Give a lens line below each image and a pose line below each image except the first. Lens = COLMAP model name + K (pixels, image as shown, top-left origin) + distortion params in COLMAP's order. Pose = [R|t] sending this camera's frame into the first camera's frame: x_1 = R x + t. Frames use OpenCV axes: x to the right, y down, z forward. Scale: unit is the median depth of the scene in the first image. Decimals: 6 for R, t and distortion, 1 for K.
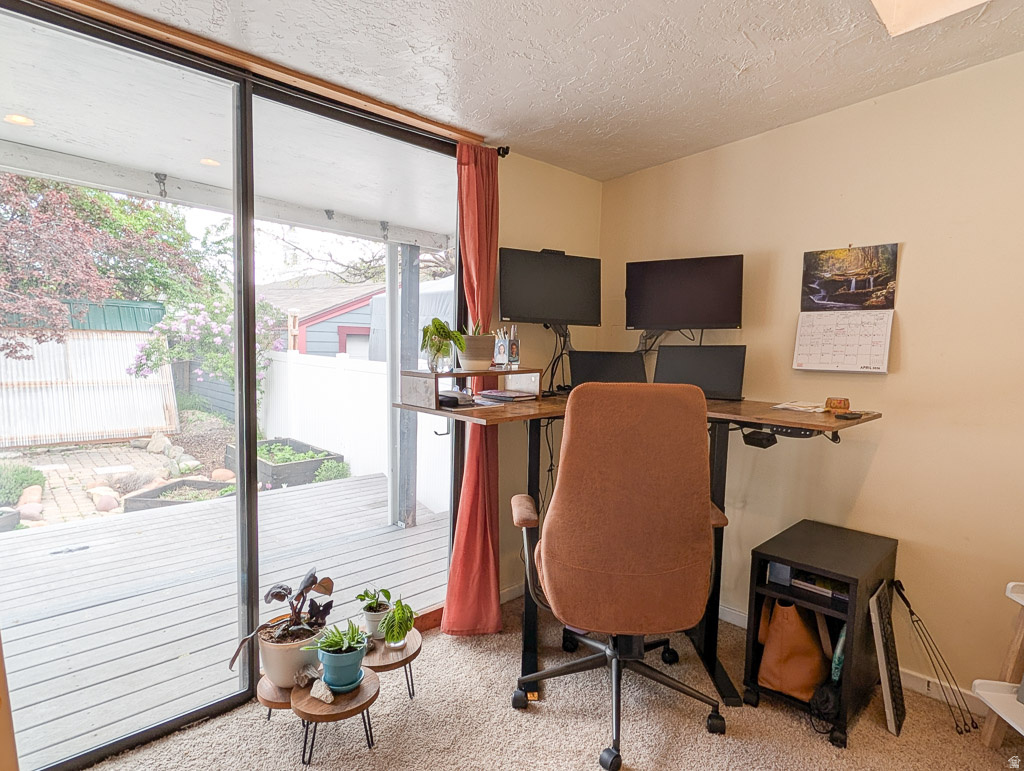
lens RADIAL K [[572.9, 0, 521.4], [0, 572.9, 395.8], [0, 0, 1]] dist [-0.001343, -0.000014]
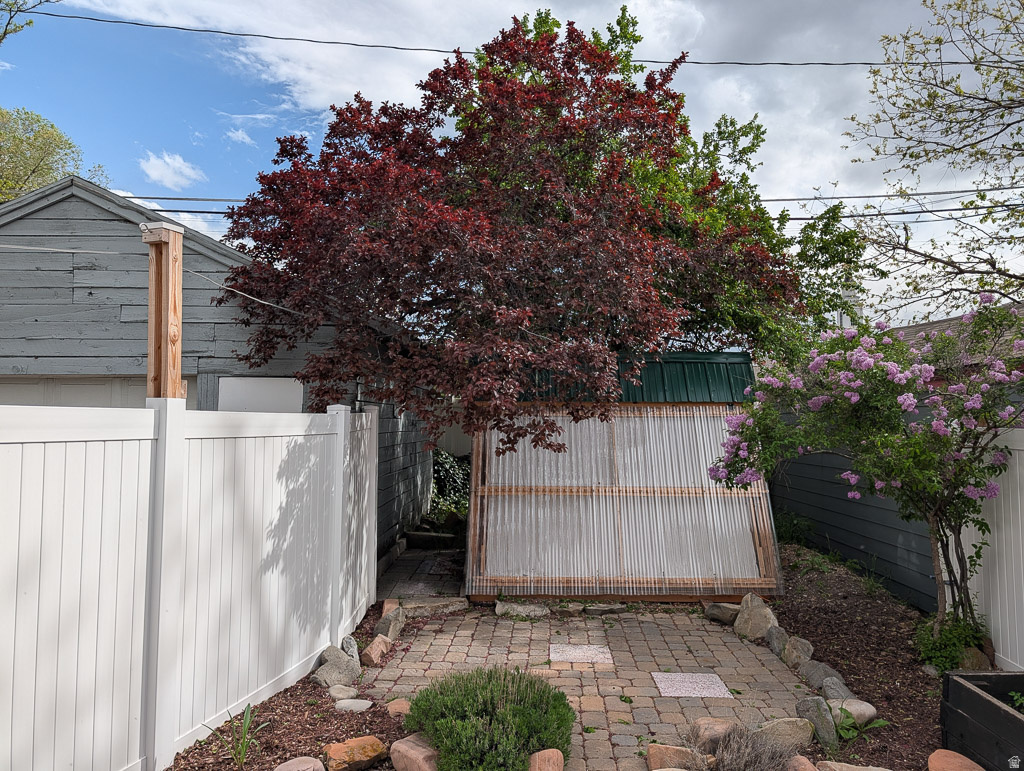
lens RADIAL K [[738.9, 0, 512.0], [0, 738.9, 385.5], [0, 0, 1]] dist [0.044579, -0.001229]
pose [[0.698614, -0.072215, -0.711845, -0.330709], [-0.038404, 0.989675, -0.138091, -0.022163], [0.714467, 0.123810, 0.688628, 0.407908]]
